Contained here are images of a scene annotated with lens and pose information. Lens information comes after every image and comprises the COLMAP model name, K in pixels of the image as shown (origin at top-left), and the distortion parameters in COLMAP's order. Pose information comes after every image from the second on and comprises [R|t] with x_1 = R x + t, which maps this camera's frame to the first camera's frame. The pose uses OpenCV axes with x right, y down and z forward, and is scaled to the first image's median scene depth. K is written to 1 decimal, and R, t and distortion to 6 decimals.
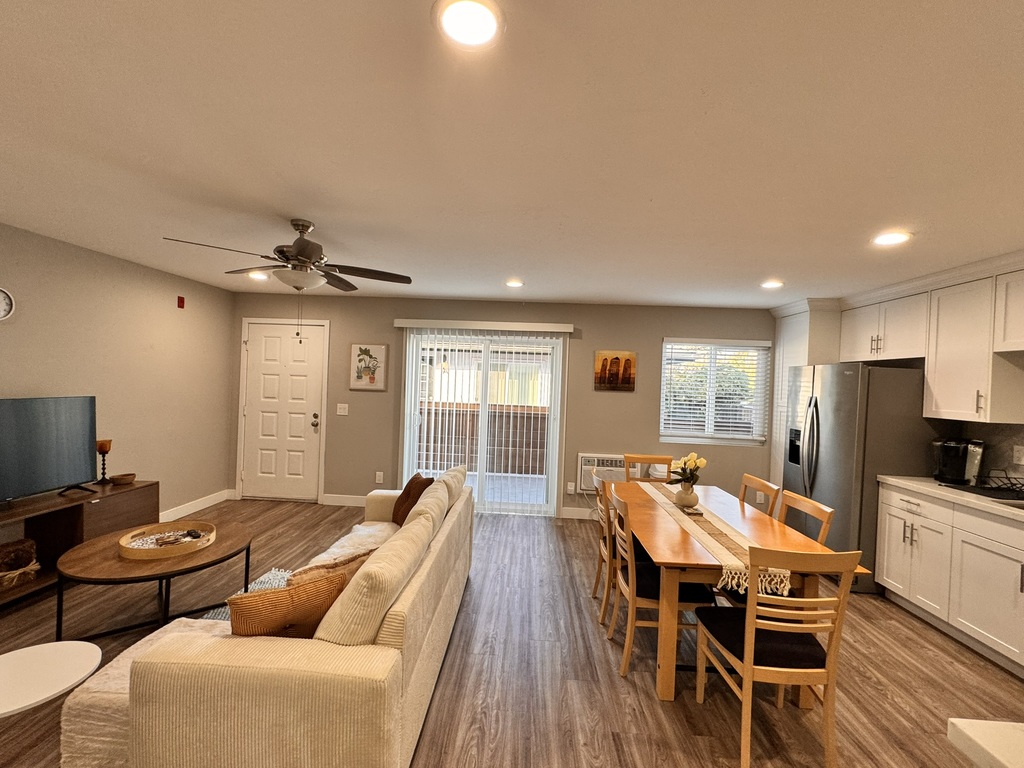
lens RADIAL K [[442.2, 0, 510.9], [0, 442.2, 384.3], [0, 0, 1]] dist [0.002813, -0.002006]
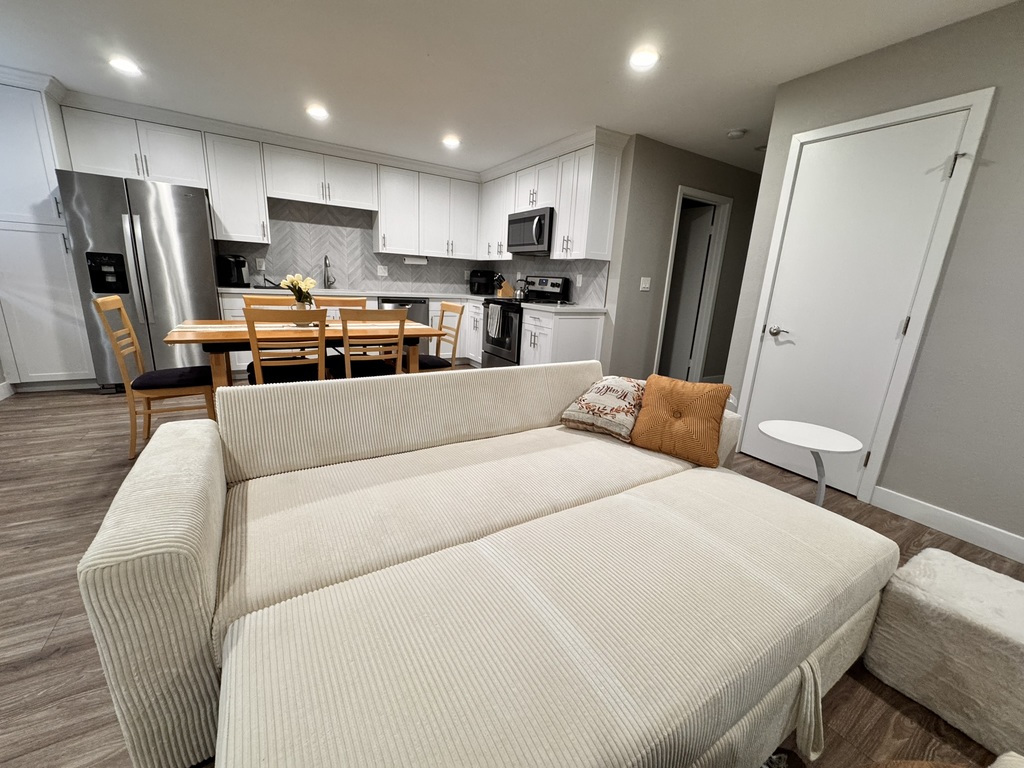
lens RADIAL K [[406.1, 0, 511.0], [0, 406.1, 384.5], [0, 0, 1]] dist [-0.006014, 0.000369]
pose [[-0.555347, -0.274171, 0.785124, -0.417398], [-0.069071, 0.956036, 0.284997, 0.057006], [-0.828746, 0.104043, -0.549869, 0.667299]]
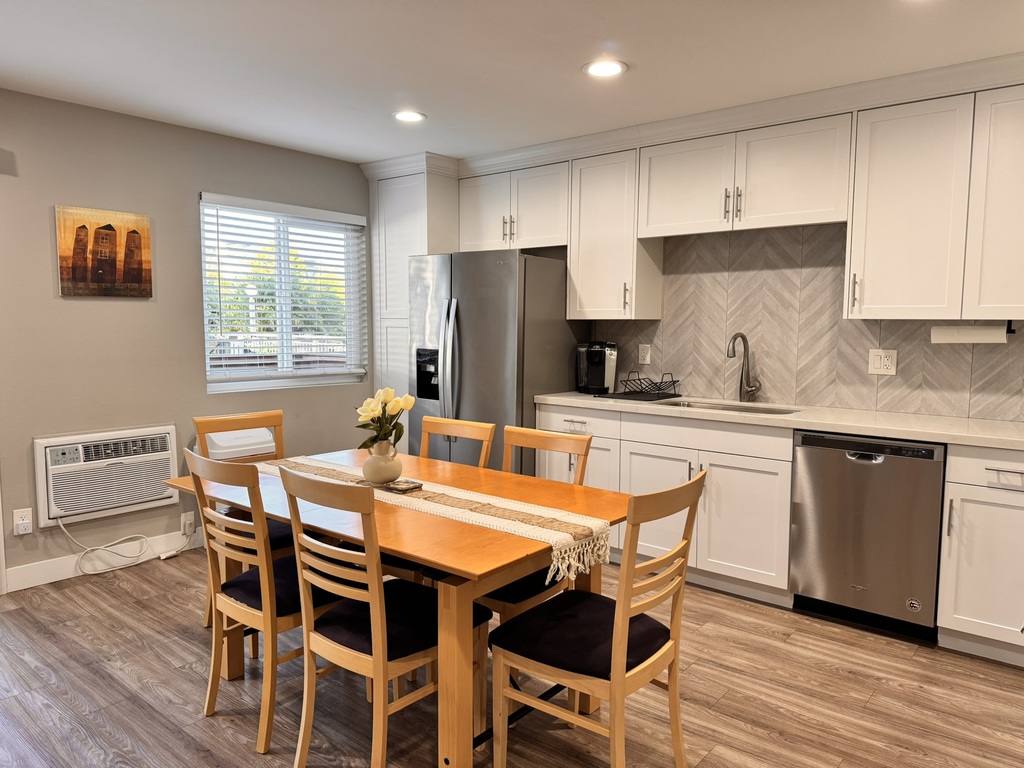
lens RADIAL K [[720.6, 0, 520.8], [0, 720.6, 388.1], [0, 0, 1]] dist [0.078306, -0.095944]
pose [[0.599636, -0.106600, 0.793141, -0.133020], [0.021466, 0.992875, 0.117215, 0.029185], [-0.799985, -0.053260, 0.597652, 0.180789]]
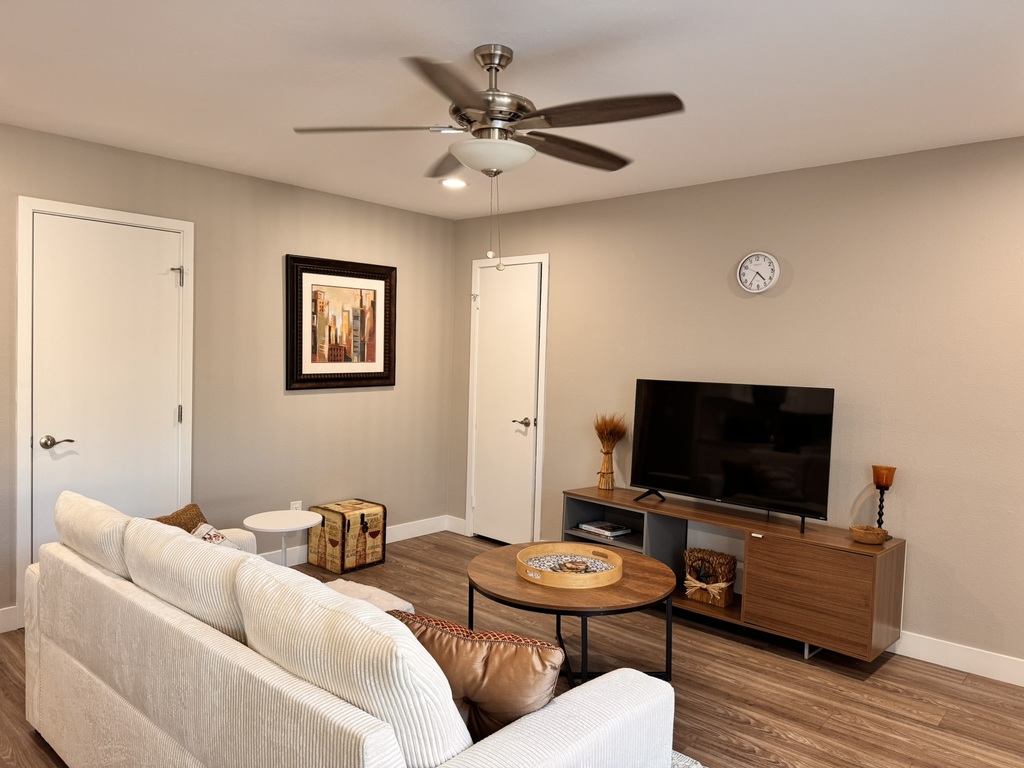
lens RADIAL K [[720.6, 0, 512.8], [0, 720.6, 384.2], [0, 0, 1]] dist [0.078306, -0.095944]
pose [[-0.625941, -0.021446, -0.779576, 0.125017], [-0.056954, 0.998210, 0.018269, 0.019073], [0.777788, 0.055836, -0.626041, 0.894874]]
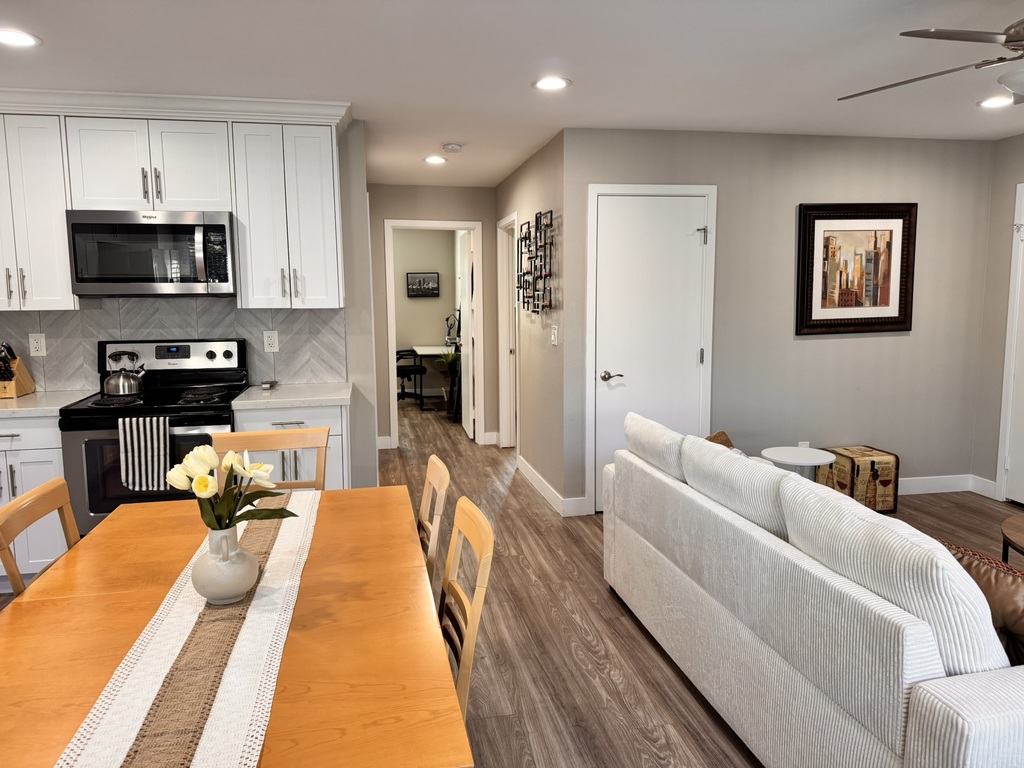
lens RADIAL K [[720.6, 0, 515.1], [0, 720.6, 373.1], [0, 0, 1]] dist [0.078306, -0.095944]
pose [[-0.969236, -0.004088, -0.246098, 0.187000], [-0.031368, 0.993761, 0.107032, 0.017883], [0.244125, 0.111459, -0.963317, 0.942477]]
